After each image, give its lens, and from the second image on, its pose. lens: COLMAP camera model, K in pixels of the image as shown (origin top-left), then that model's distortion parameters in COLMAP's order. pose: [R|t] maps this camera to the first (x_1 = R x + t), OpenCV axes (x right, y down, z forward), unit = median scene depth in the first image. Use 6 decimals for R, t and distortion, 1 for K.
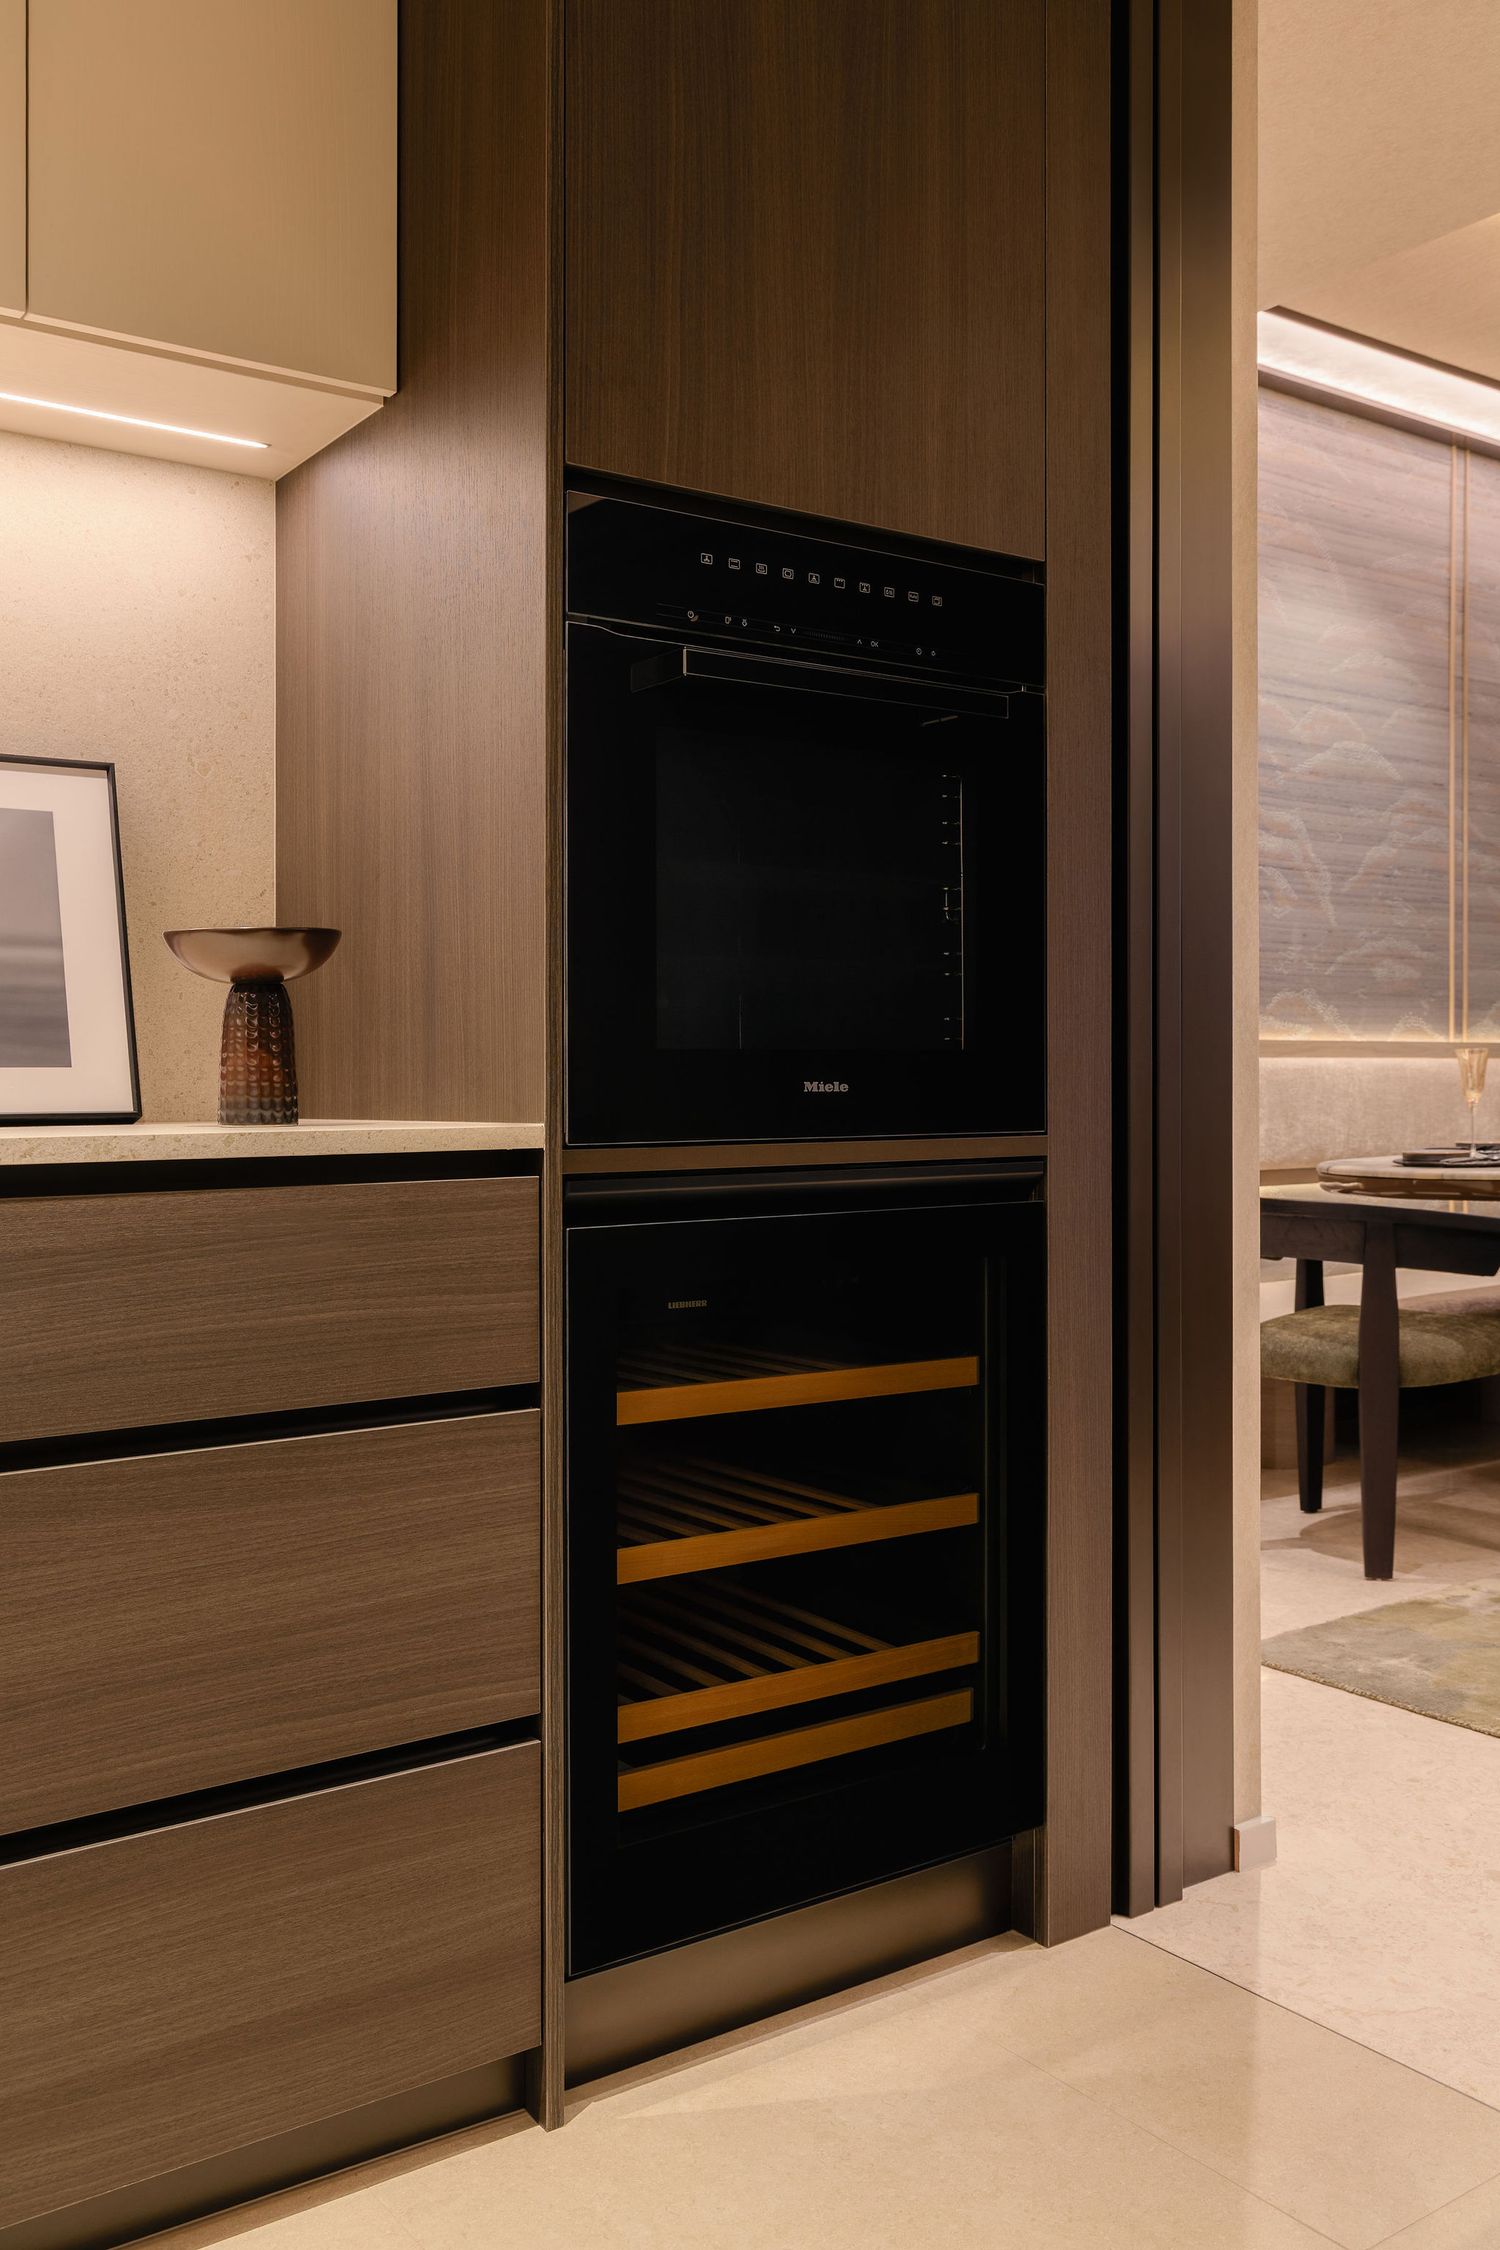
lens RADIAL K [[1877.2, 0, 754.4], [0, 1877.2, 1103.8], [0, 0, 1]] dist [-0.006676, -0.002062]
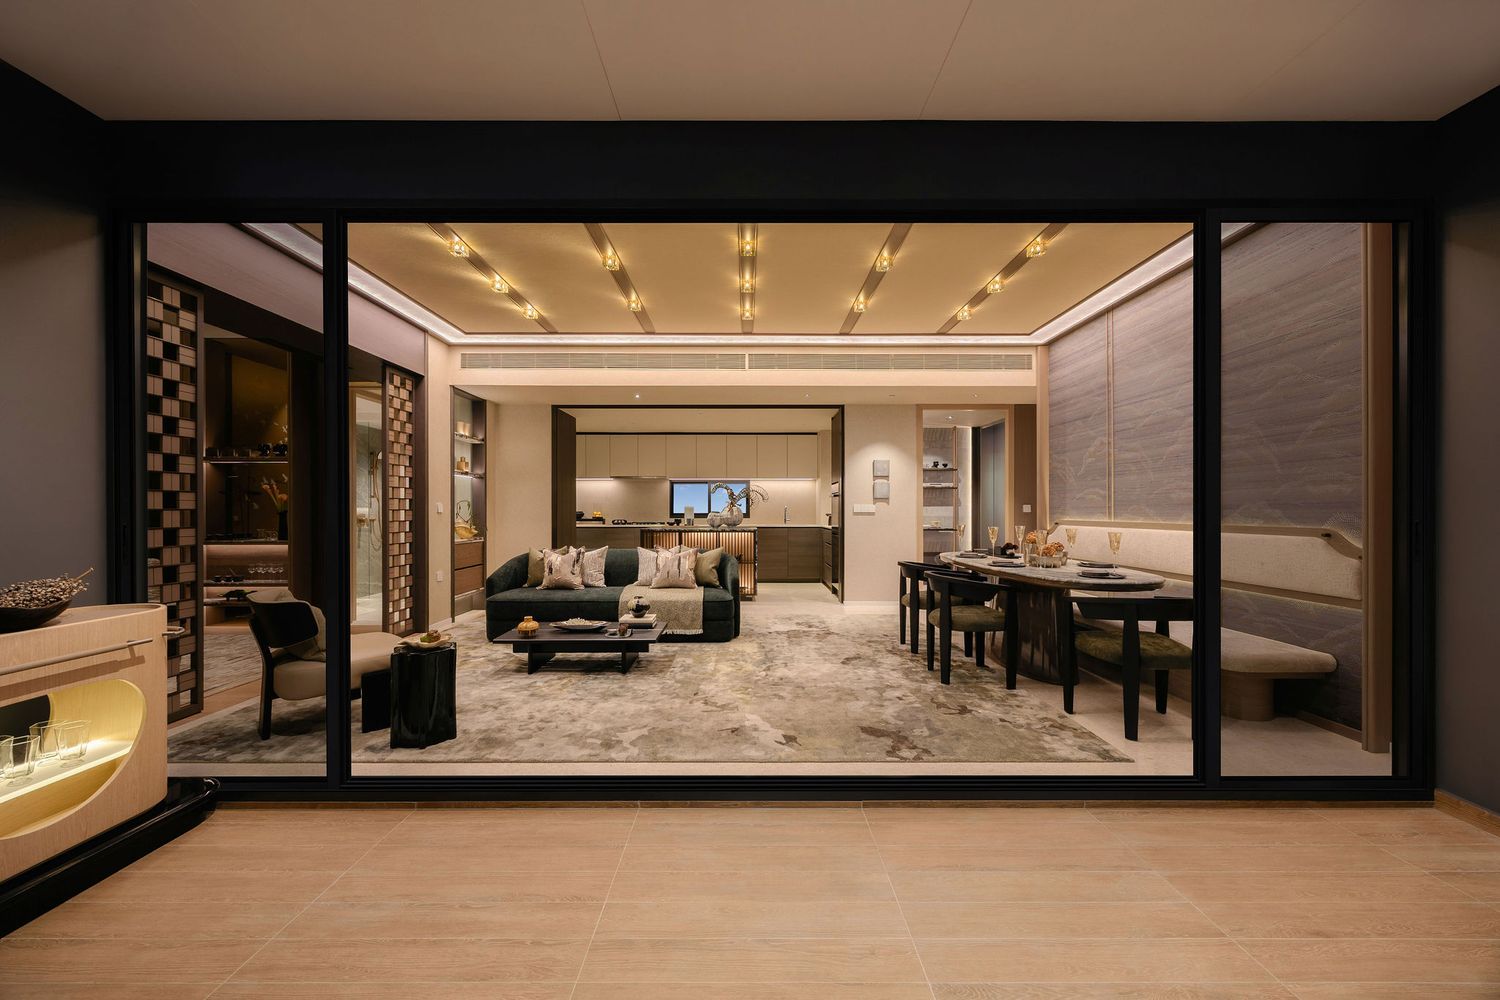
lens RADIAL K [[597.5, 0, 753.3], [0, 597.5, 510.4], [0, 0, 1]] dist [0.002578, 0.000346]
pose [[-0.566212, 0.005420, -0.824242, 1.316031], [-0.008360, 0.999889, 0.012318, -0.056341], [0.824218, 0.013865, -0.566103, 0.998085]]
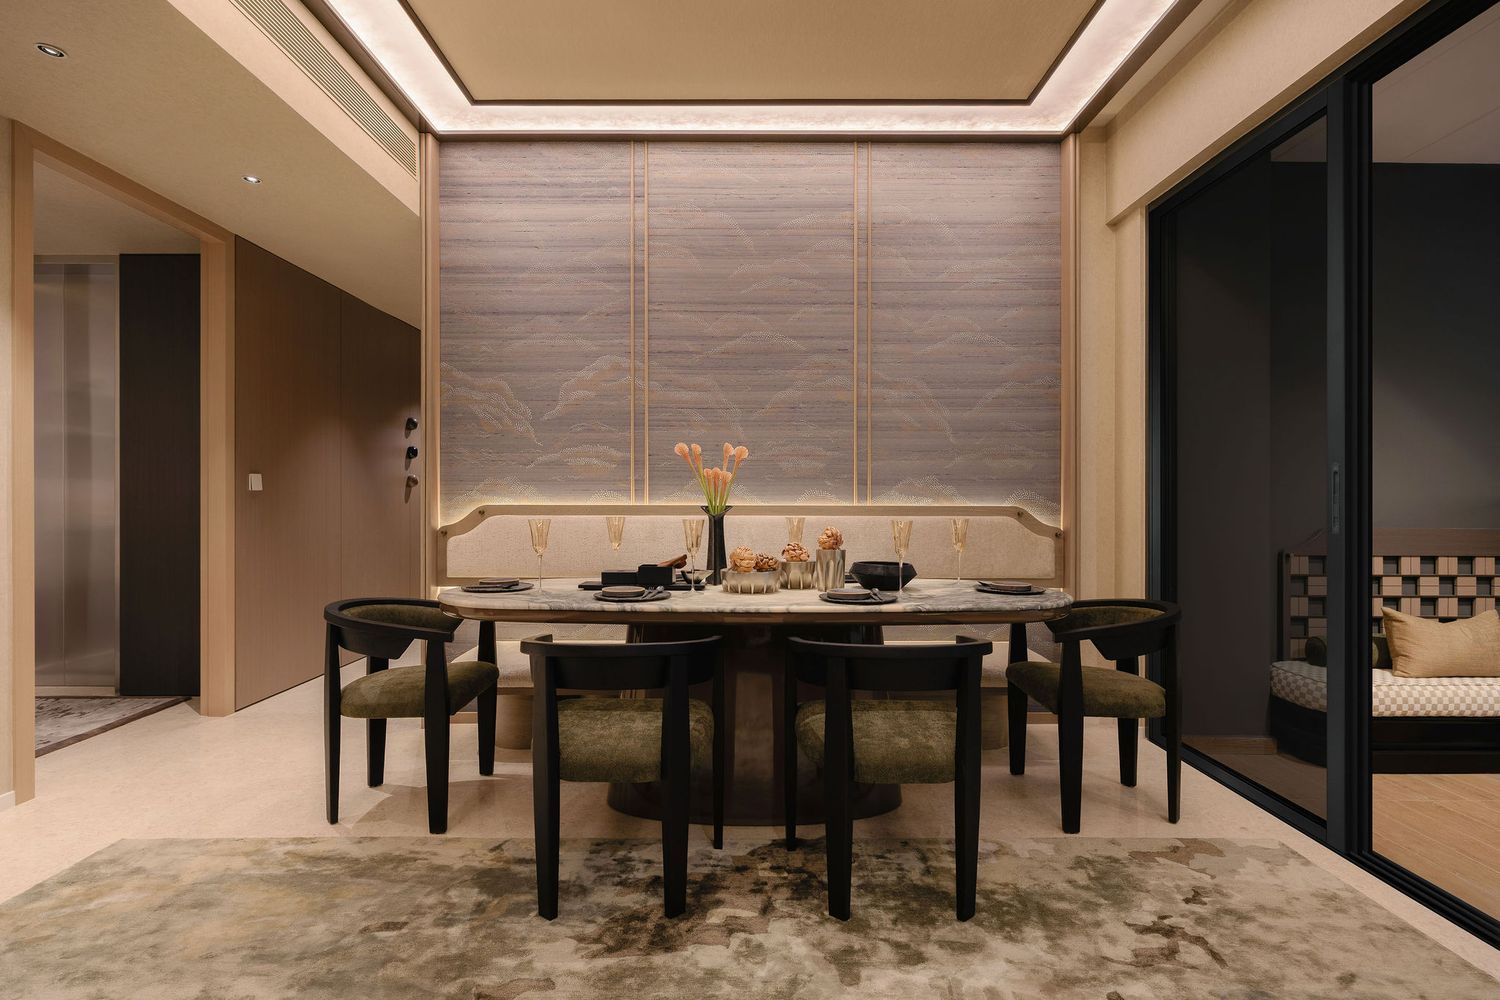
lens RADIAL K [[761.9, 0, 745.7], [0, 761.9, 500.6], [0, 0, 1]] dist [0.002250, 0.000007]
pose [[0.820053, 0.008859, -0.572219, 0.703869], [-0.015460, 0.999858, -0.006676, -0.032883], [0.572079, 0.014321, 0.820074, 0.417313]]
